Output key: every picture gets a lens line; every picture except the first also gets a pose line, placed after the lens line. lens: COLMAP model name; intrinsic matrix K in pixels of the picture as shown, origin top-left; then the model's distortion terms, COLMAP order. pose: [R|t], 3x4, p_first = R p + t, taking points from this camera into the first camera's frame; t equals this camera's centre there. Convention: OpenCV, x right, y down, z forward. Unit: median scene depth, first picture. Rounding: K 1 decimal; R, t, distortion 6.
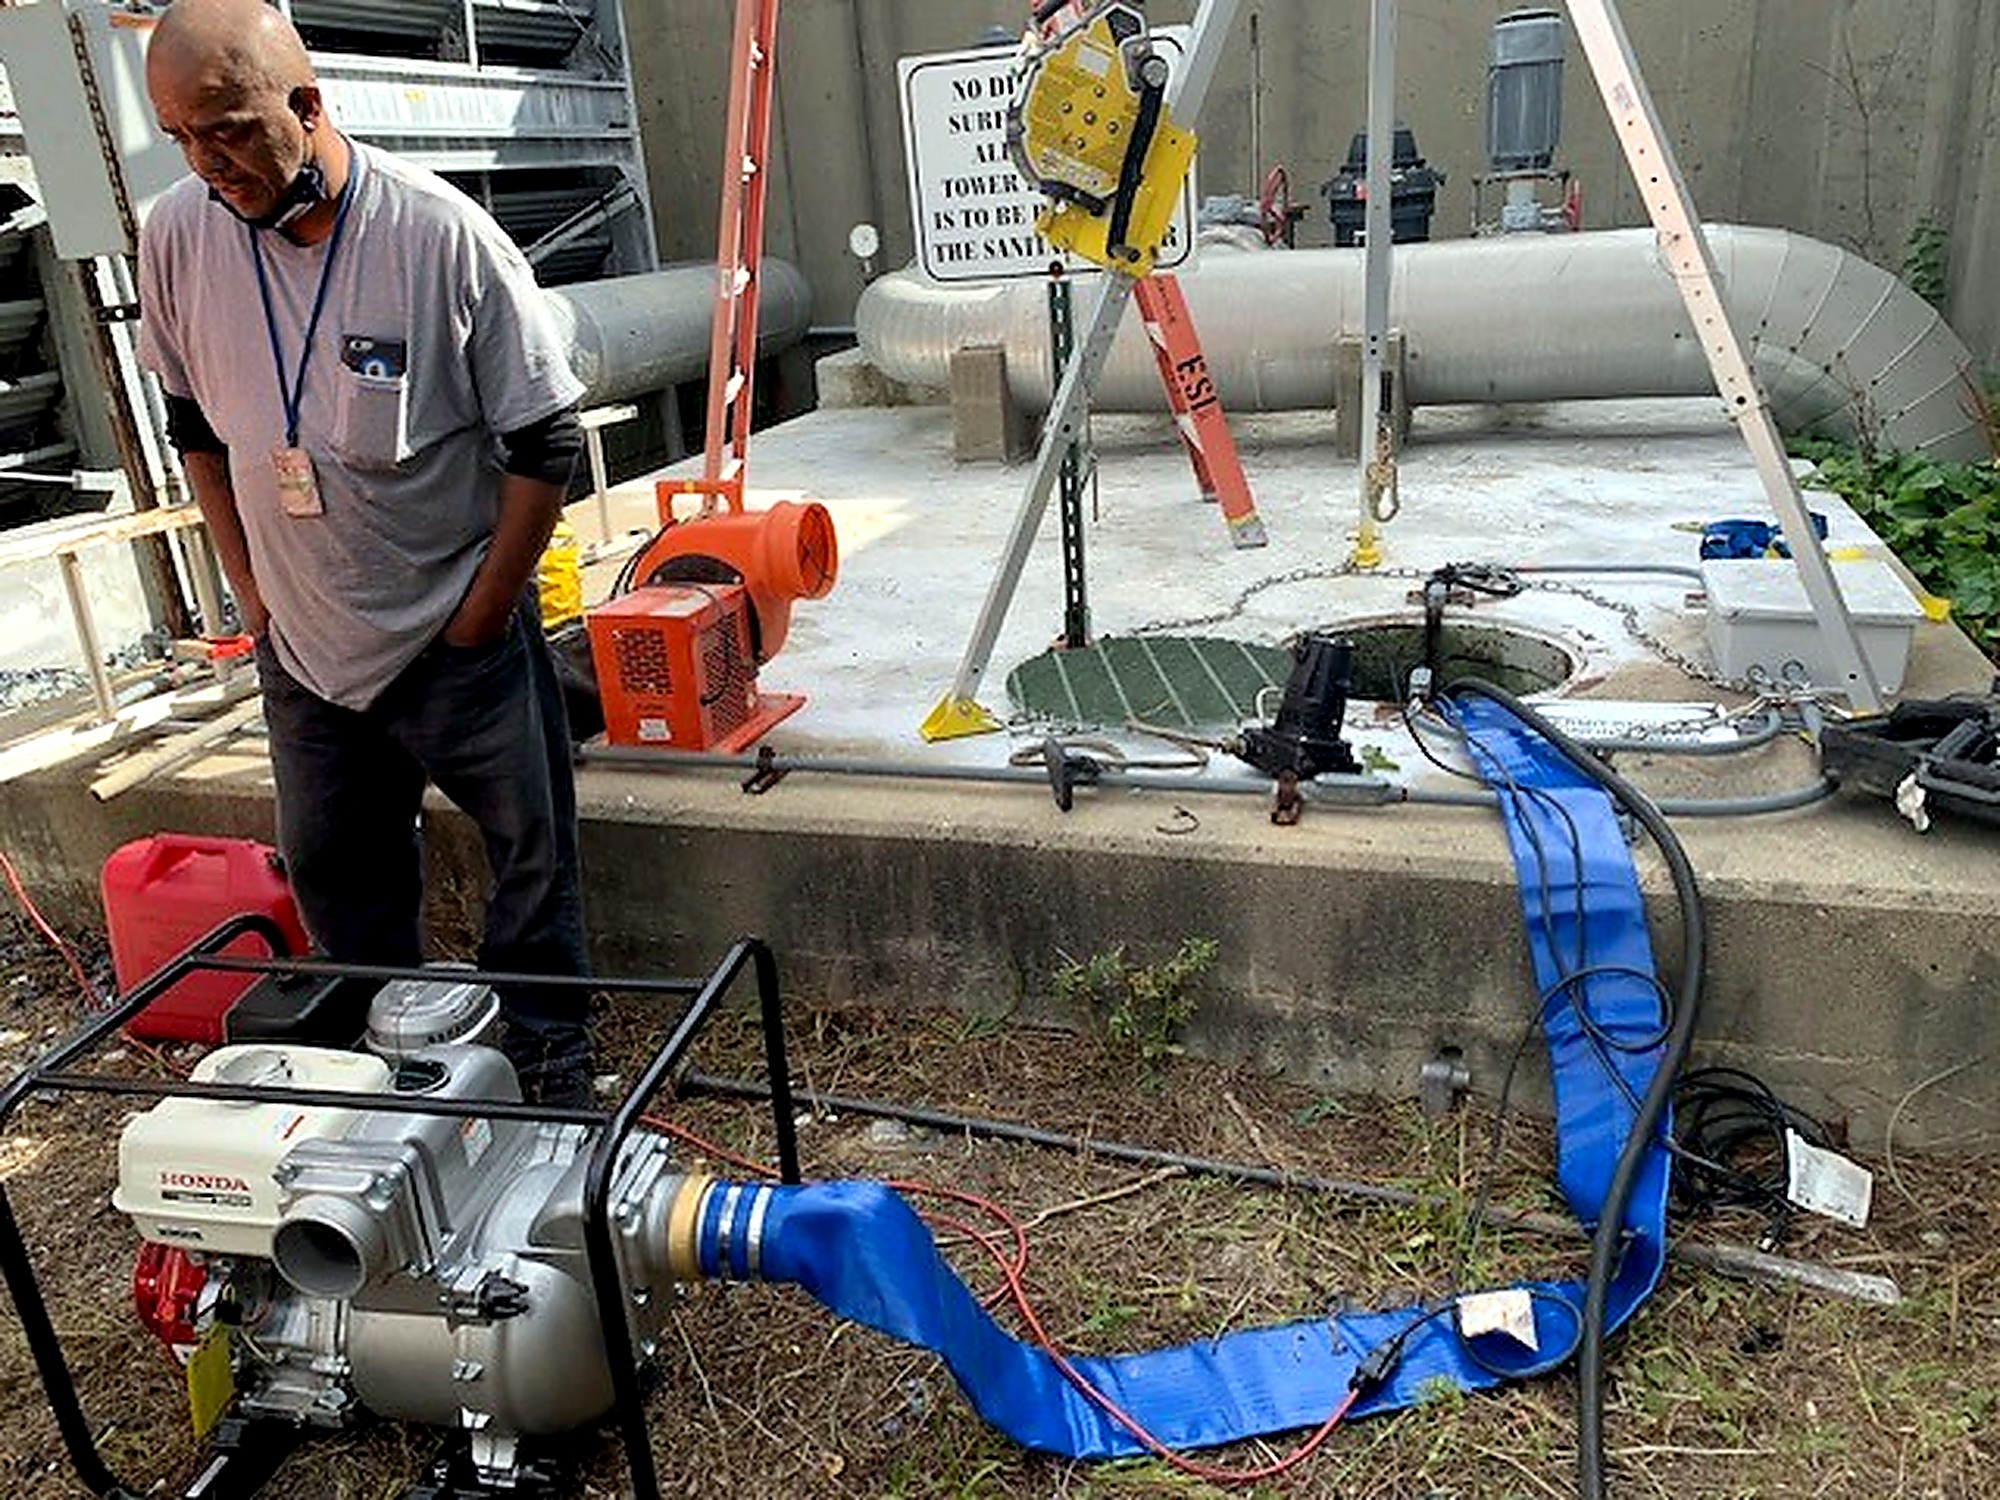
lens RADIAL K [[1540.4, 0, 1000.0], [0, 1540.4, 750.0], [0, 0, 1]] dist [0.042234, -0.042134]
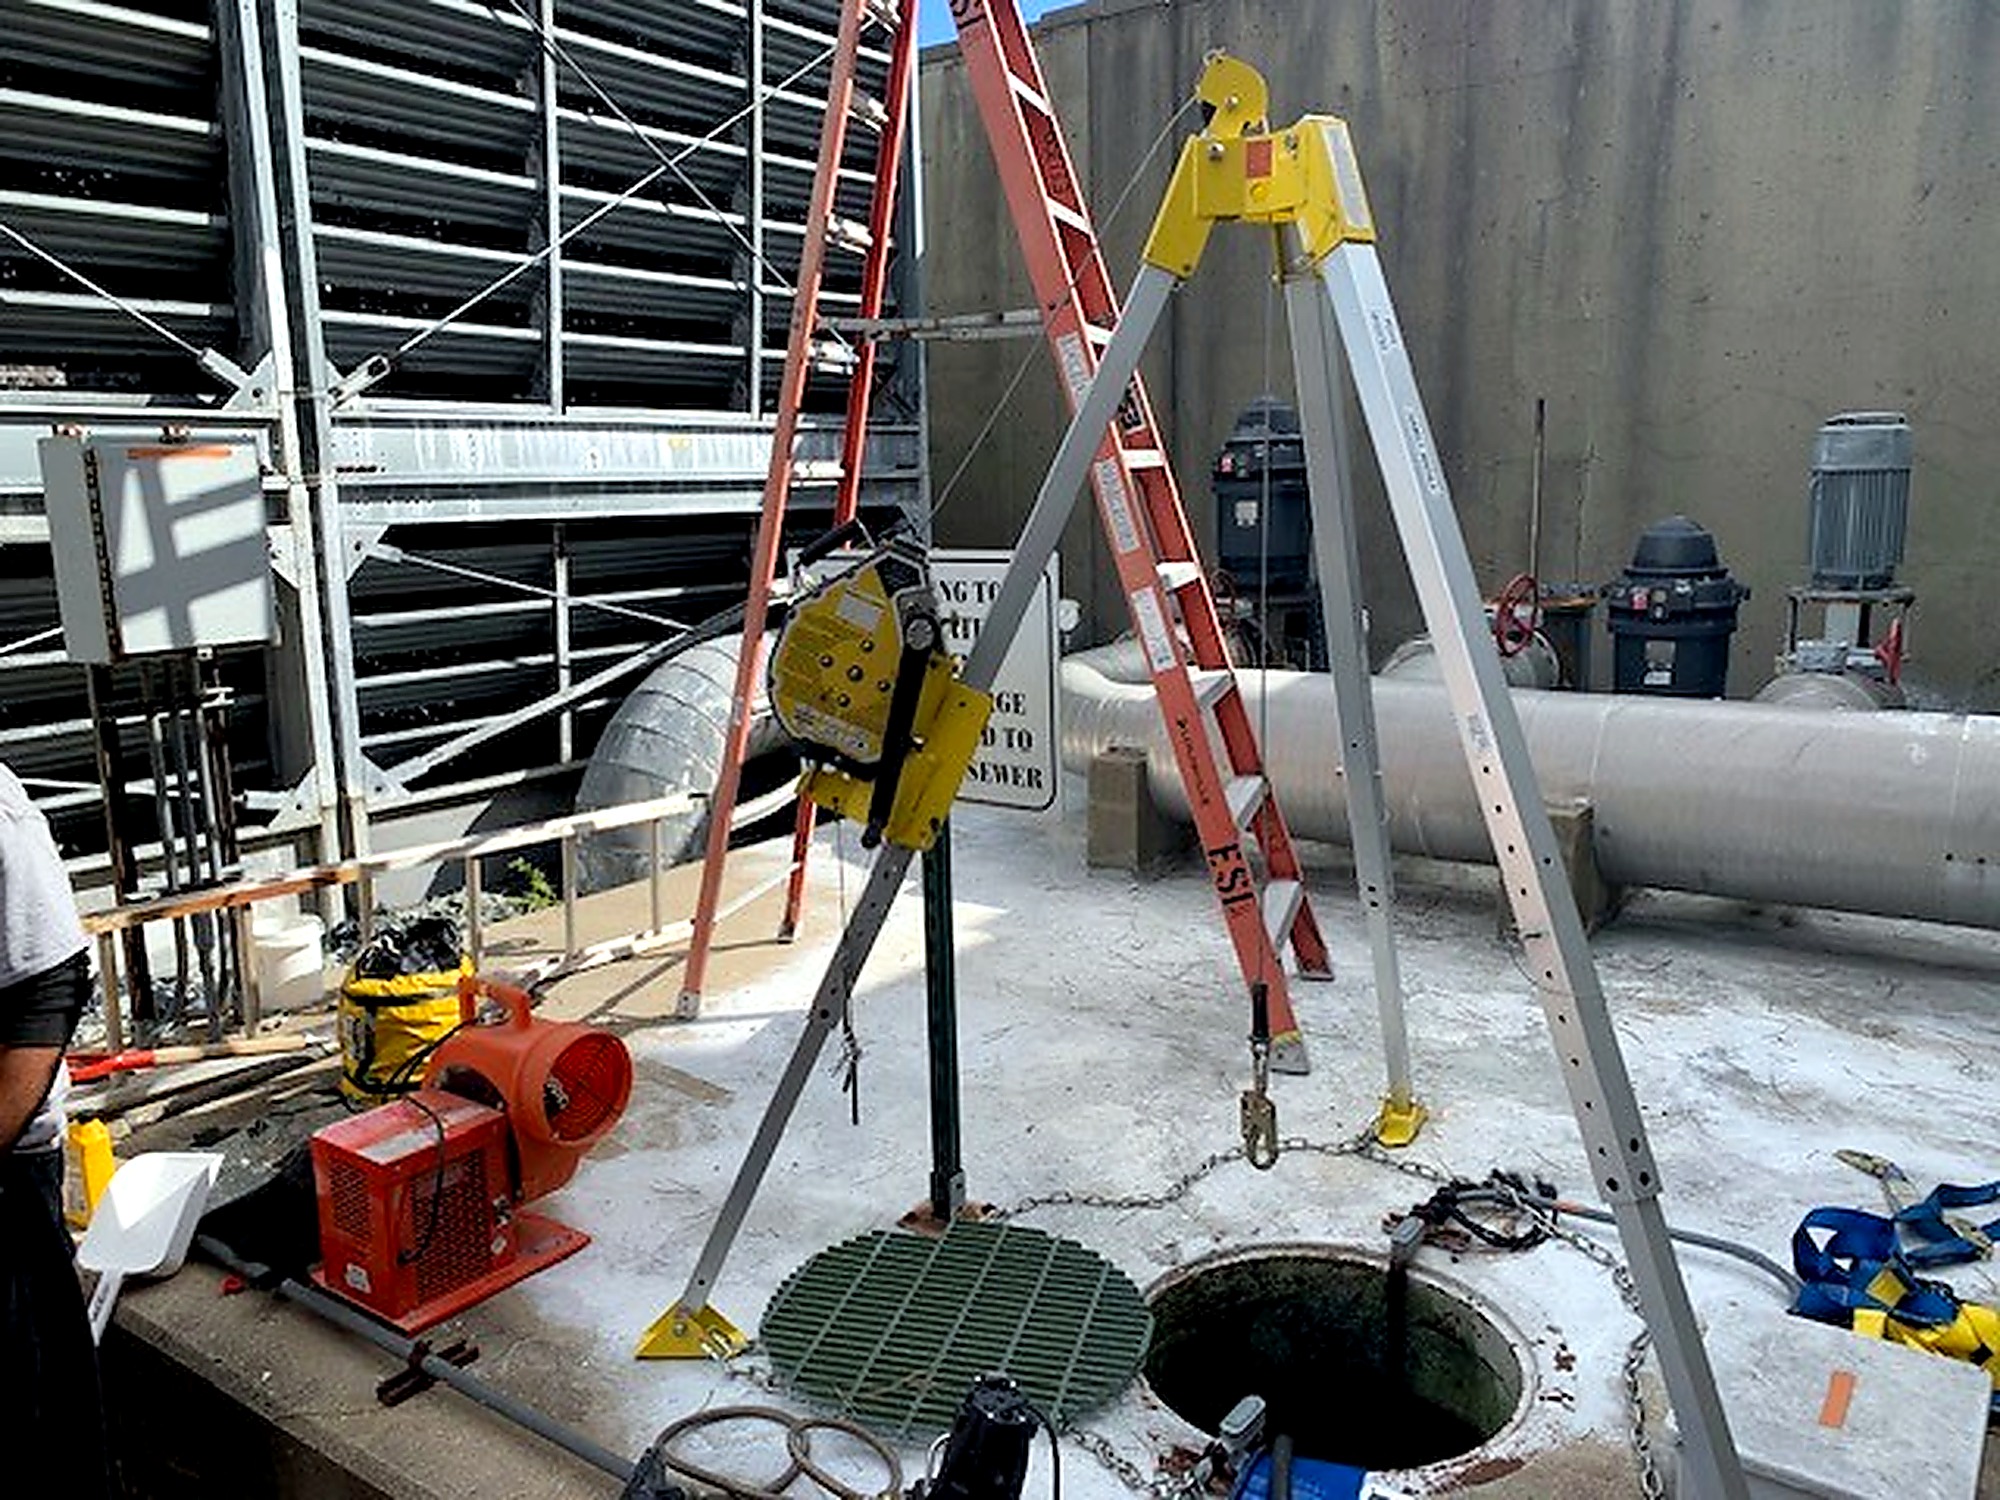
lens RADIAL K [[1545.3, 0, 1000.0], [0, 1545.3, 750.0], [0, 0, 1]] dist [0.105316, -0.200396]
pose [[0.952754, 0.106522, -0.284451, 0.240998], [-0.150443, 0.979043, -0.137265, -0.168302], [0.263868, 0.173574, 0.948813, 0.146483]]
